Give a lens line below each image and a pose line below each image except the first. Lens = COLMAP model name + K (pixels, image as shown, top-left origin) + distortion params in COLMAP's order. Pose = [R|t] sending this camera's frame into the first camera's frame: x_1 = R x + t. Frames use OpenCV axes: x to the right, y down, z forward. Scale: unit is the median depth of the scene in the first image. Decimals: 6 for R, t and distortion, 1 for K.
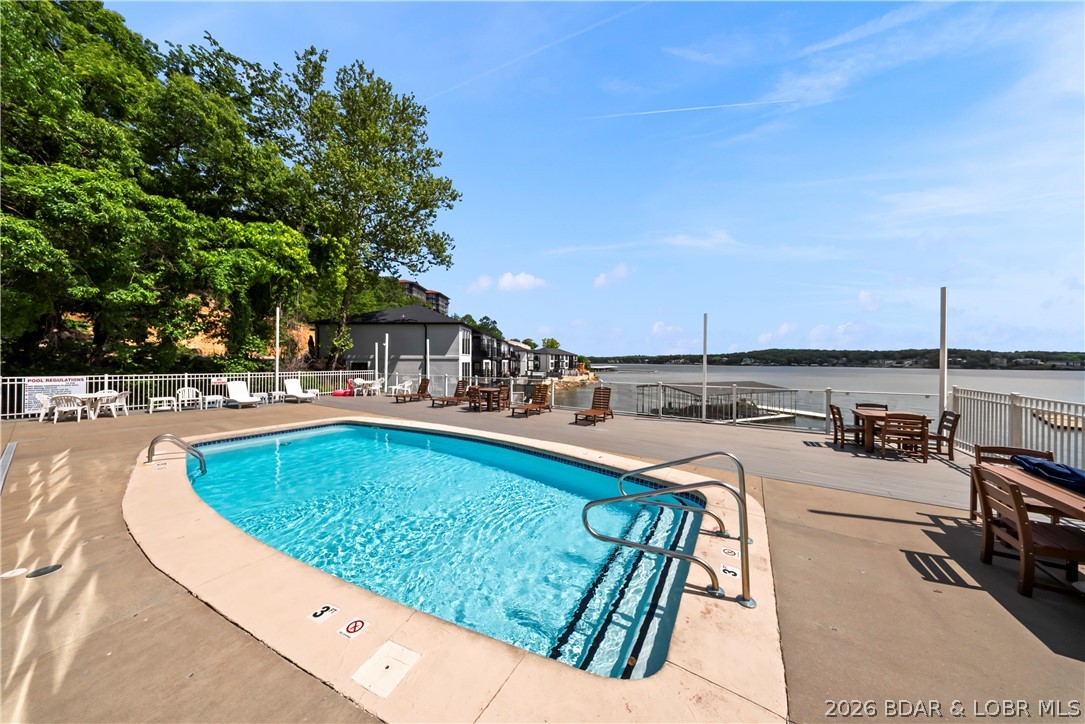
lens RADIAL K [[357.2, 0, 546.7], [0, 357.2, 362.5], [0, 0, 1]] dist [-0.000751, -0.000328]
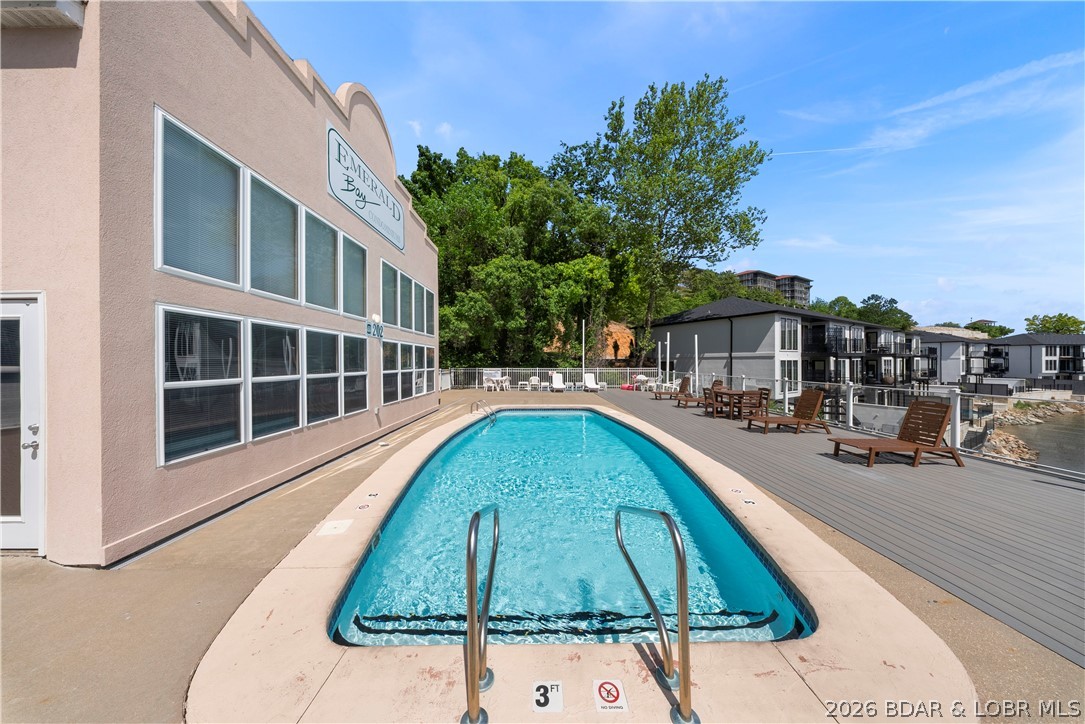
lens RADIAL K [[357.2, 0, 538.3], [0, 357.2, 362.2], [0, 0, 1]] dist [-0.000751, -0.000328]
pose [[0.448330, -0.006860, -0.893842, 0.249279], [-0.000258, 0.999970, -0.007803, 0.010752], [0.893868, 0.003729, 0.448315, 0.178491]]
